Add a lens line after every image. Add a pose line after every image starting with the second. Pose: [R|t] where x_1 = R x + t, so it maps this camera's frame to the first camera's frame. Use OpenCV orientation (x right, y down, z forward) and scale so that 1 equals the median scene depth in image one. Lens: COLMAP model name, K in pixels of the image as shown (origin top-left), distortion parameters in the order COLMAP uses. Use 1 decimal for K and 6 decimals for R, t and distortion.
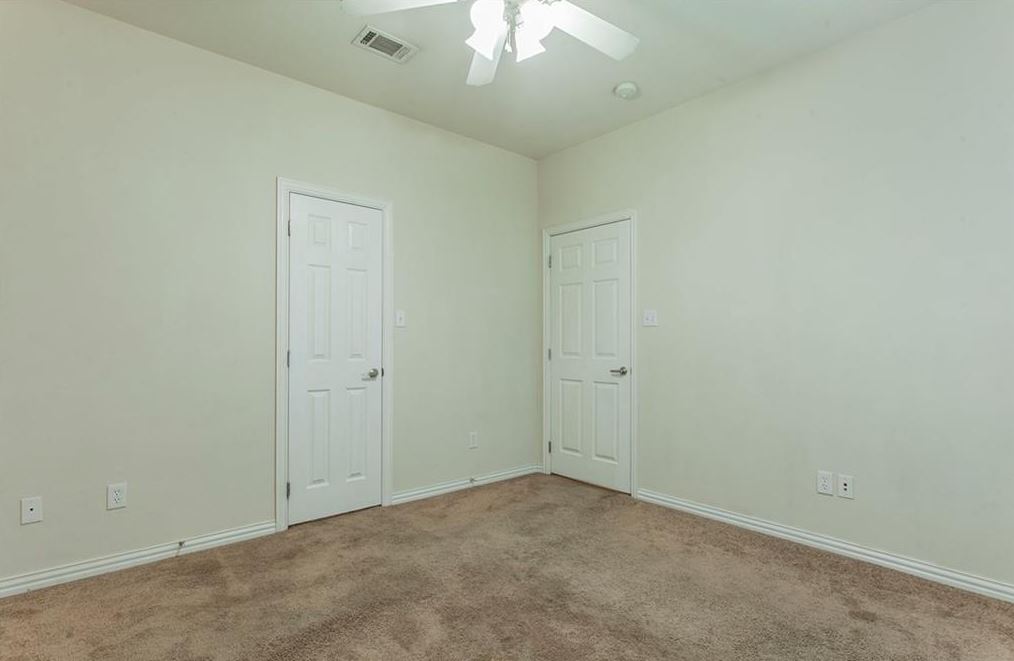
lens RADIAL K [[510.3, 0, 512.2], [0, 510.3, 333.1], [0, 0, 1]] dist [0.005746, 0.000031]
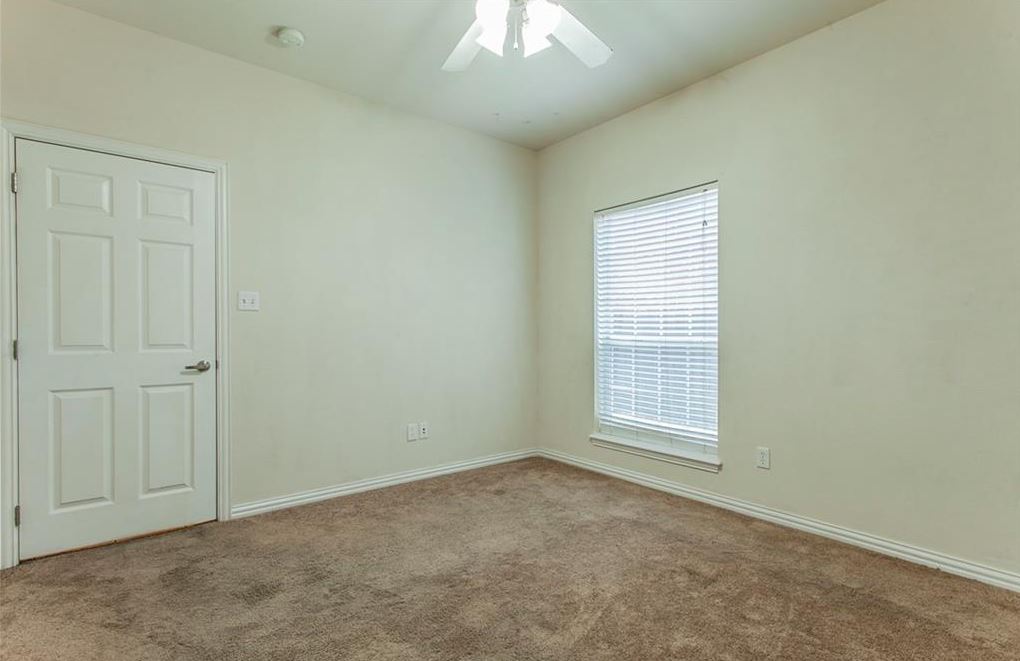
lens RADIAL K [[513.3, 0, 511.4], [0, 513.3, 331.0], [0, 0, 1]] dist [0.005746, 0.000031]
pose [[0.019077, 0.001343, 0.999817, -0.578933], [-0.018181, 0.999834, -0.000996, 0.013615], [-0.999653, -0.018159, 0.019099, 0.543963]]
